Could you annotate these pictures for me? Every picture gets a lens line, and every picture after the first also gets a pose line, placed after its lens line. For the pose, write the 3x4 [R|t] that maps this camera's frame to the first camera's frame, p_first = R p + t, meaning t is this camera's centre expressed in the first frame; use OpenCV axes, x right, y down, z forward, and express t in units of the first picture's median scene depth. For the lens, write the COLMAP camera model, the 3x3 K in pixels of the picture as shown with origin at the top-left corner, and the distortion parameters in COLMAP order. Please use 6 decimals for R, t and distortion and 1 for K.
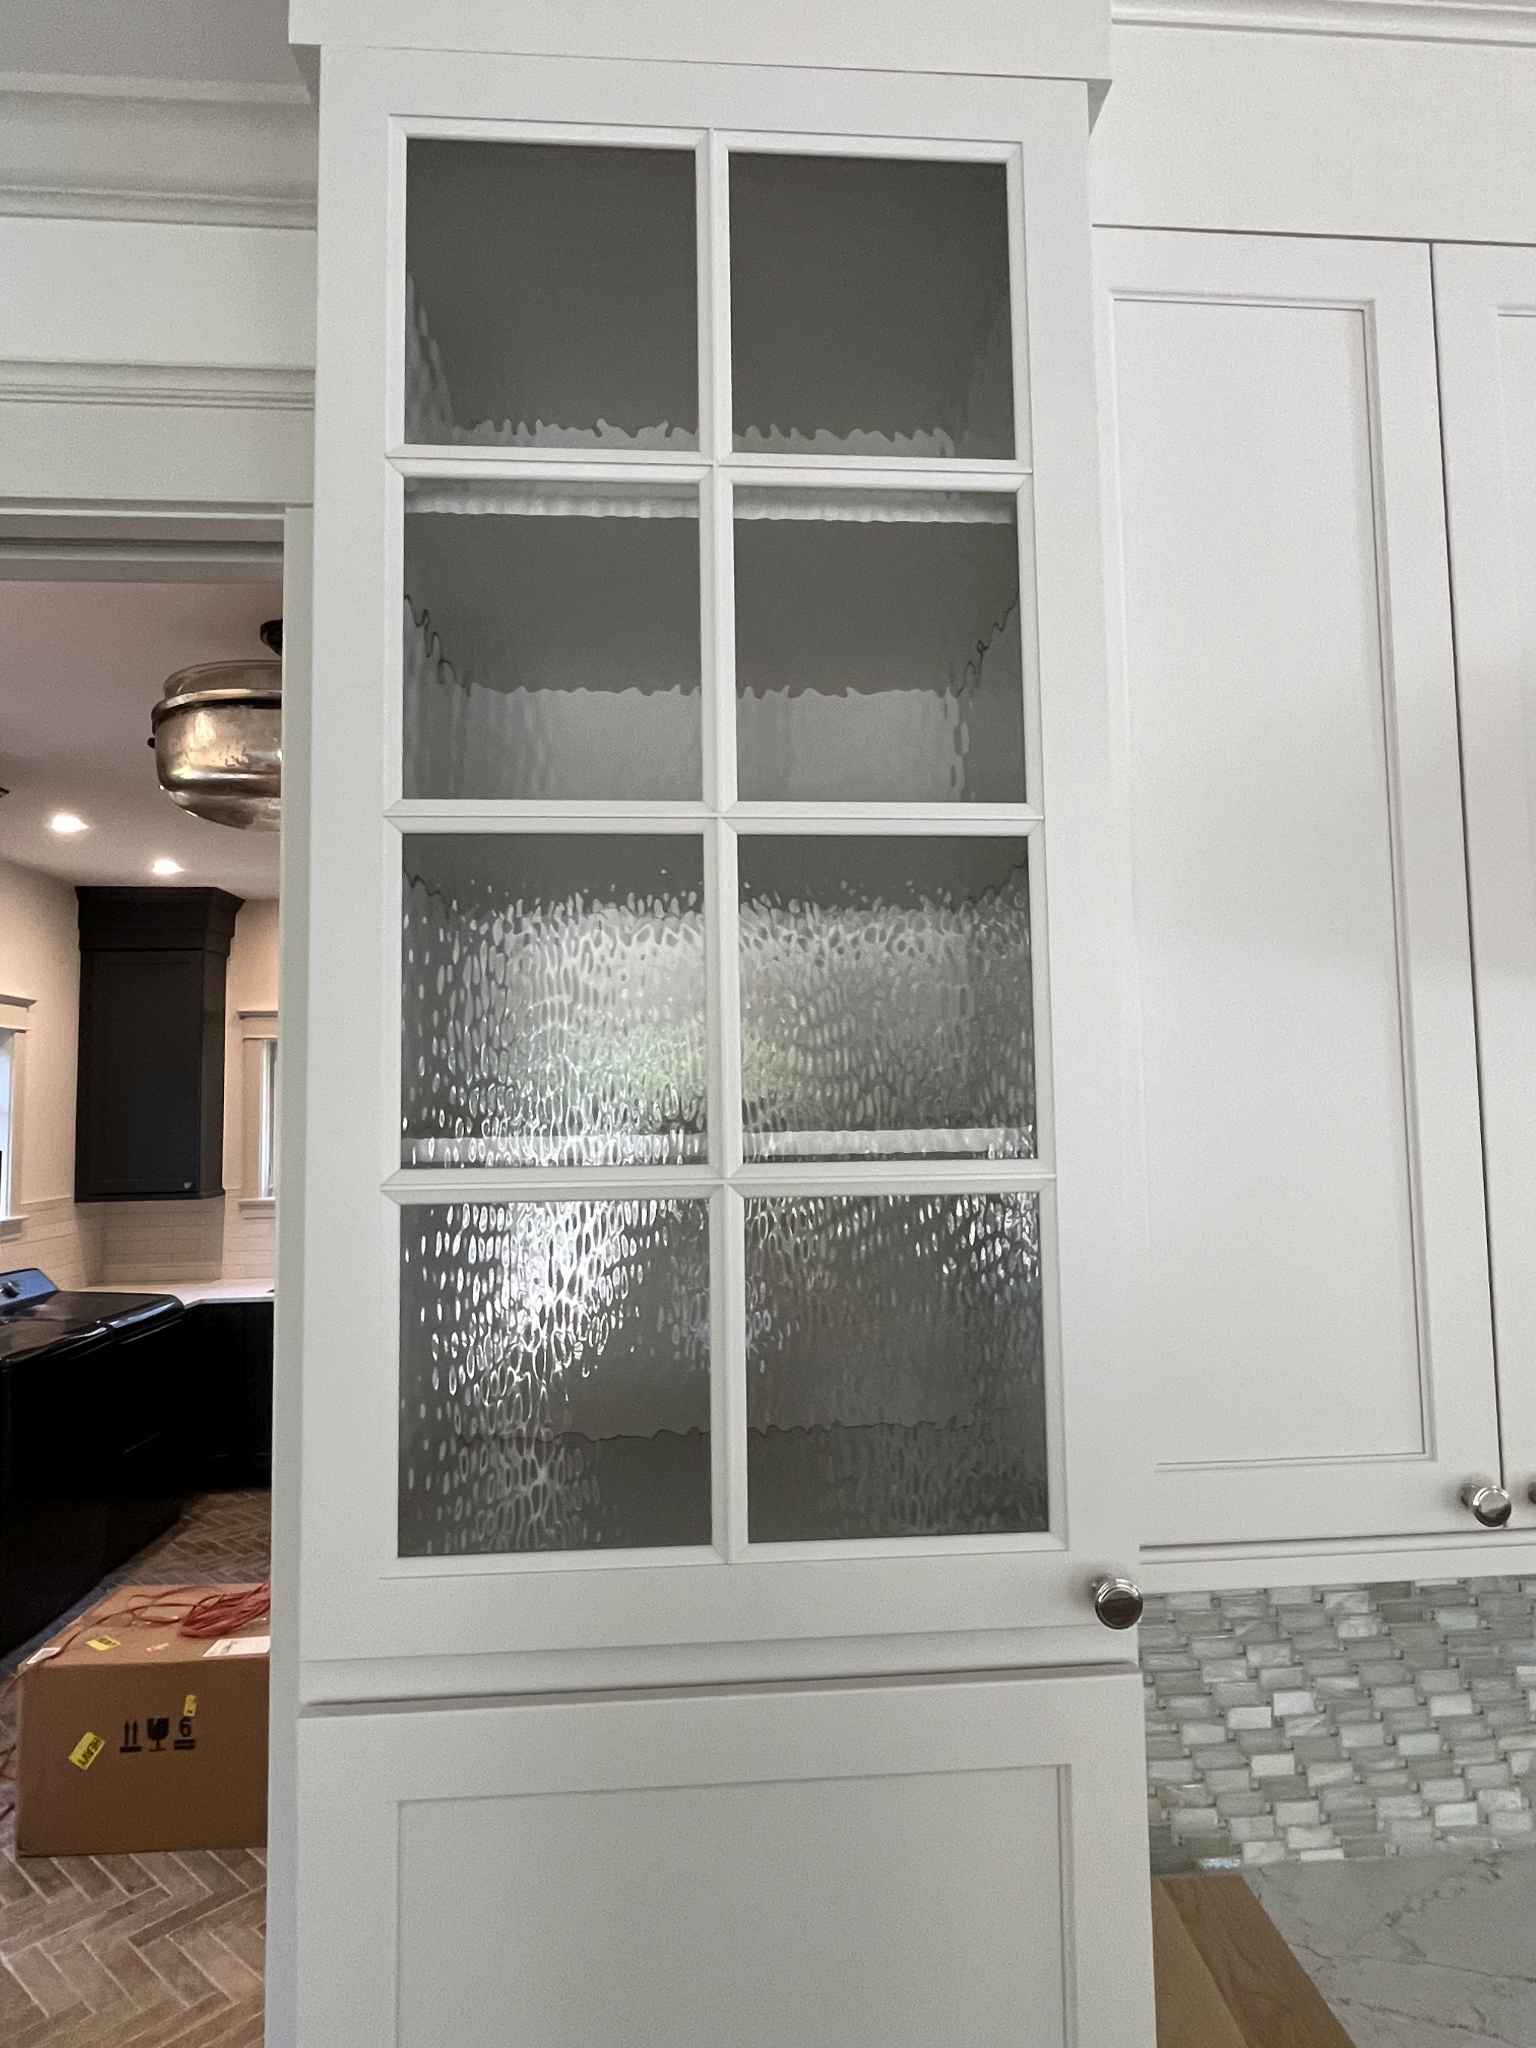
lens RADIAL K [[1194.7, 0, 783.1], [0, 1194.7, 1018.6], [0, 0, 1]] dist [-0.006782, 0.003349]
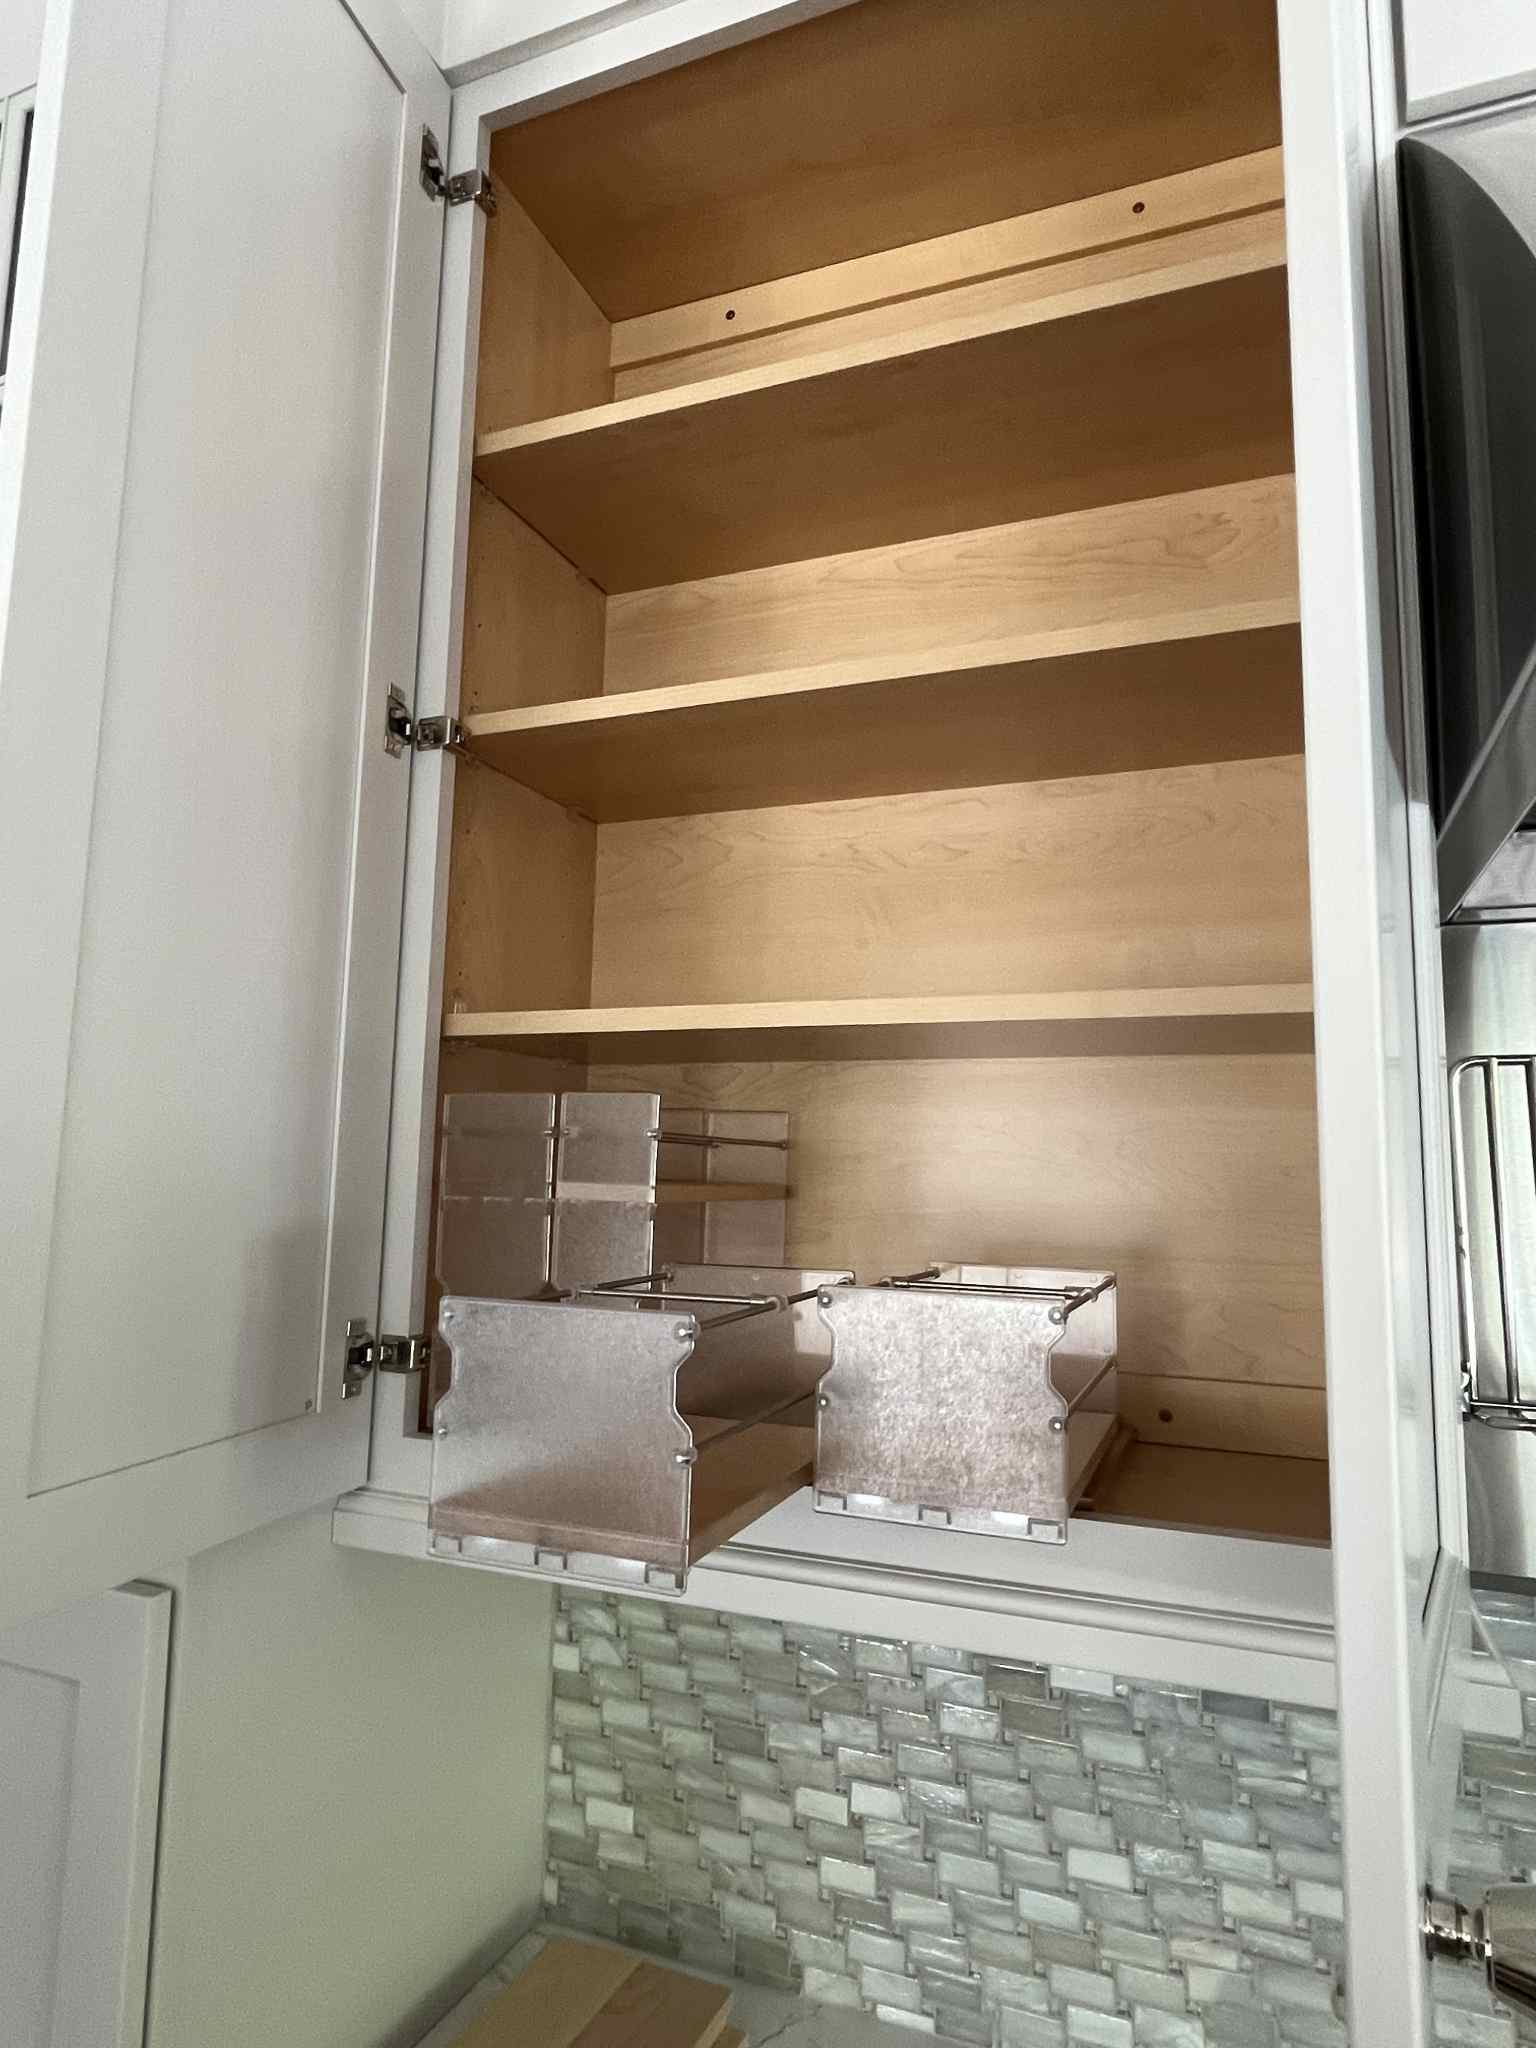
lens RADIAL K [[1194.7, 0, 783.1], [0, 1194.7, 1018.6], [0, 0, 1]] dist [-0.006782, 0.003349]
pose [[0.899723, -0.020409, -0.435985, 0.712371], [-0.003176, 0.998574, -0.053297, 0.108225], [0.436451, 0.049337, 0.898374, 0.252249]]
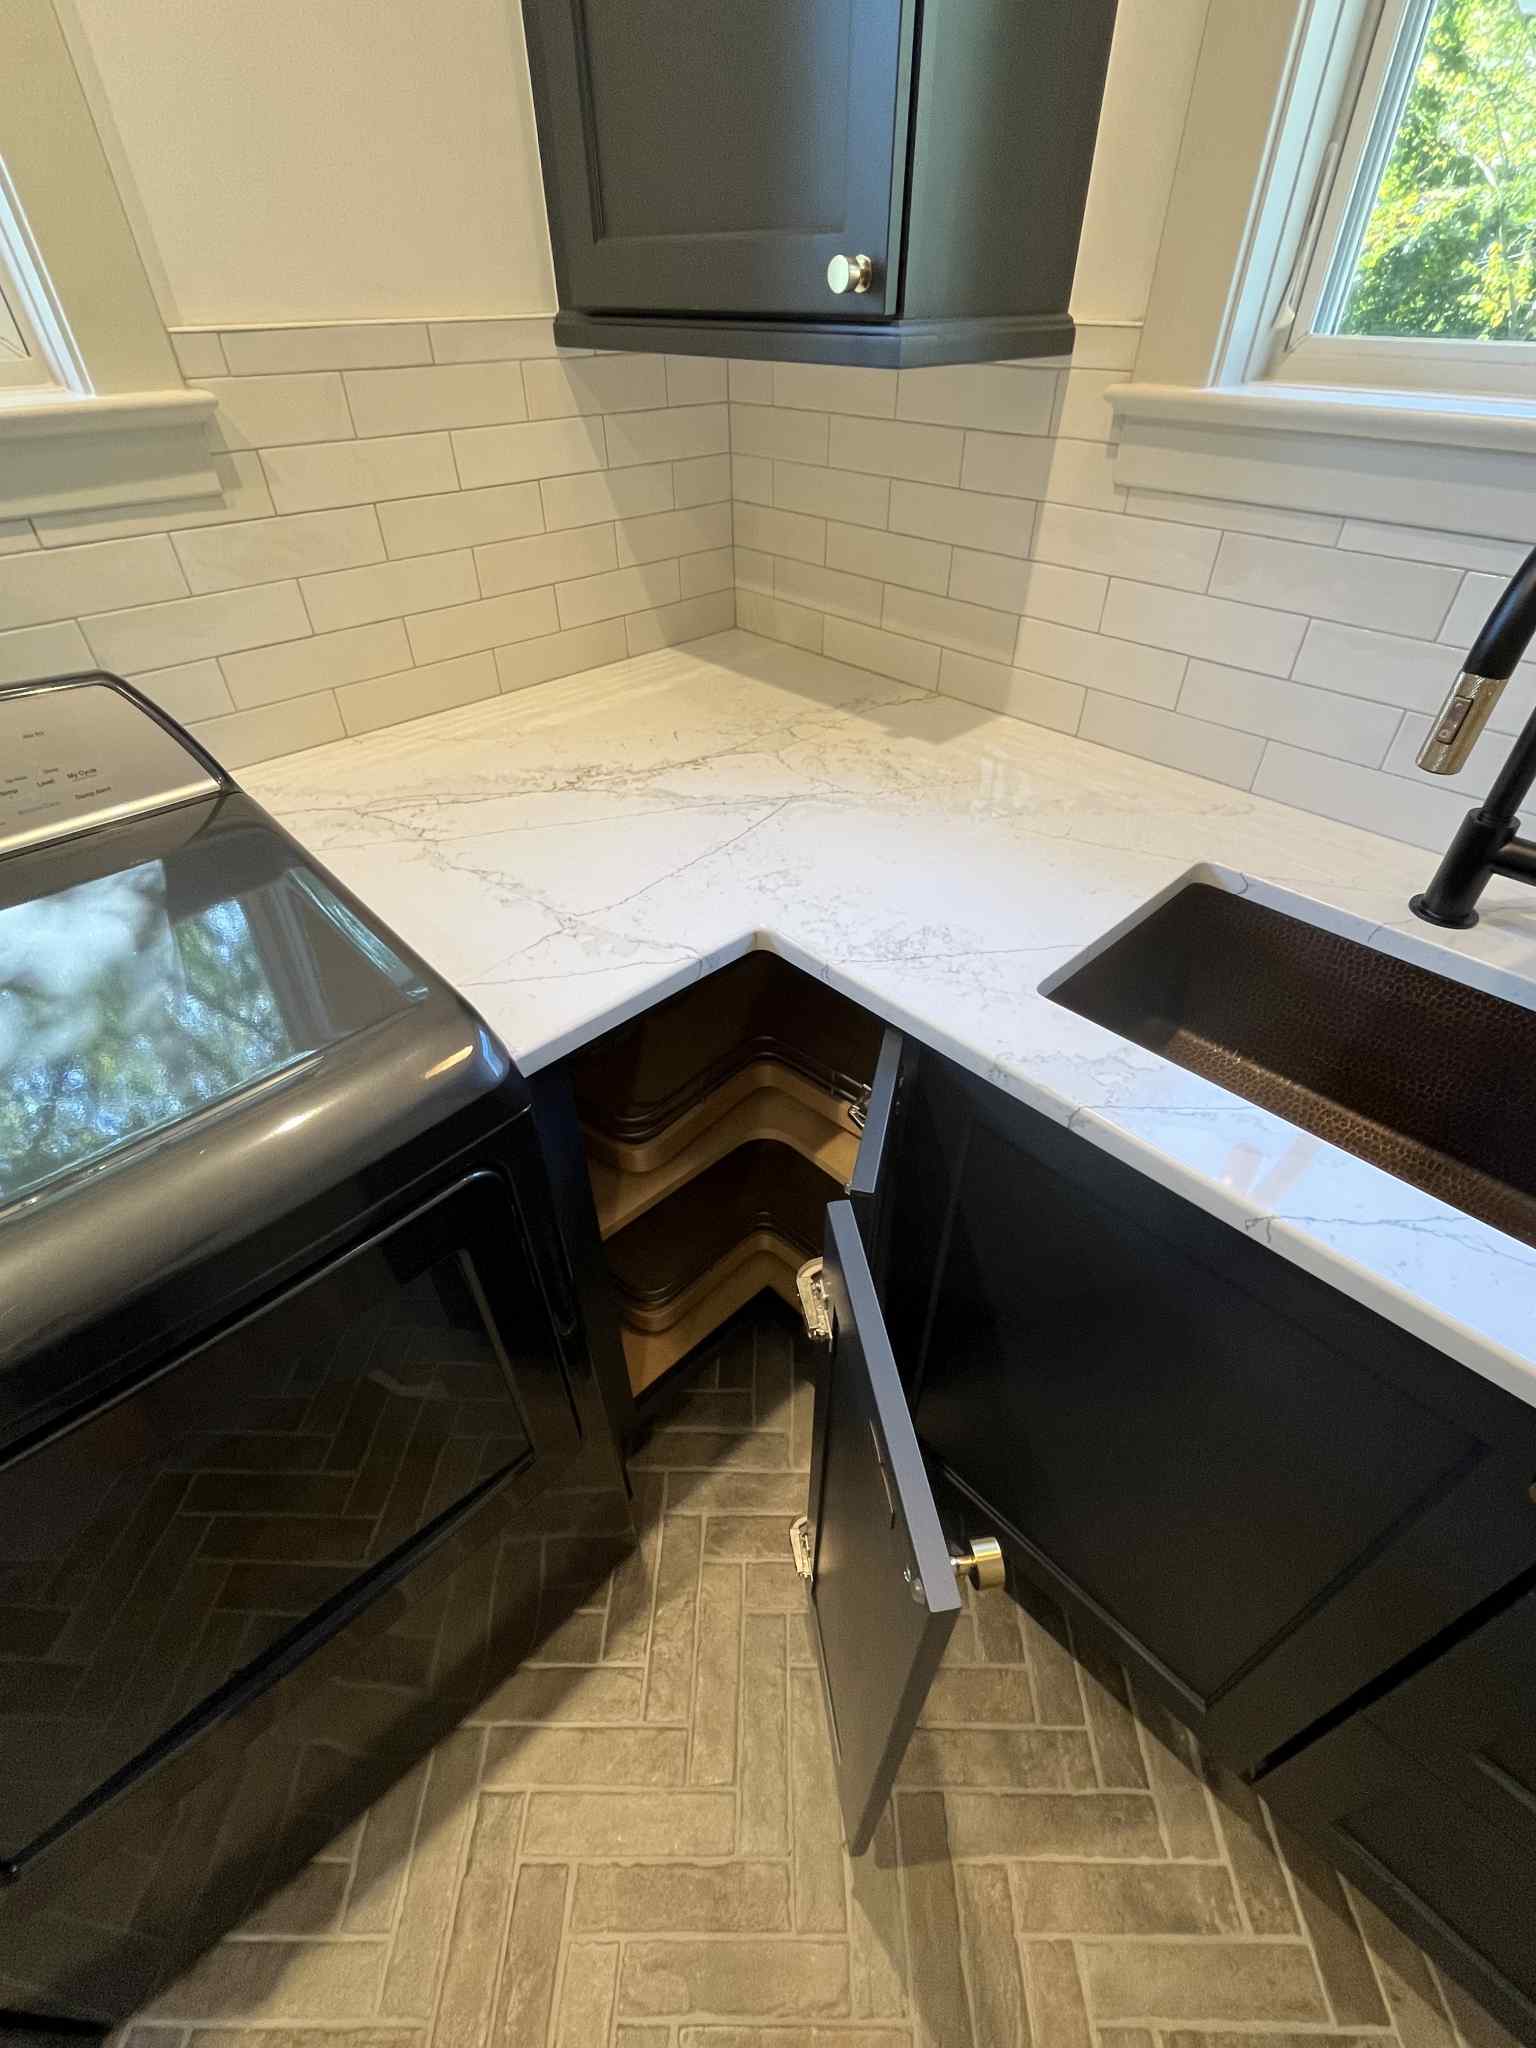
lens RADIAL K [[897.2, 0, 774.1], [0, 897.2, 1014.6], [0, 0, 1]] dist [-0.002546, -0.000066]
pose [[0.641803, 0.499579, -0.581816, -1.554511], [0.045524, 0.732531, 0.679209, 0.551574], [0.765517, -0.462406, 0.447398, 3.730636]]
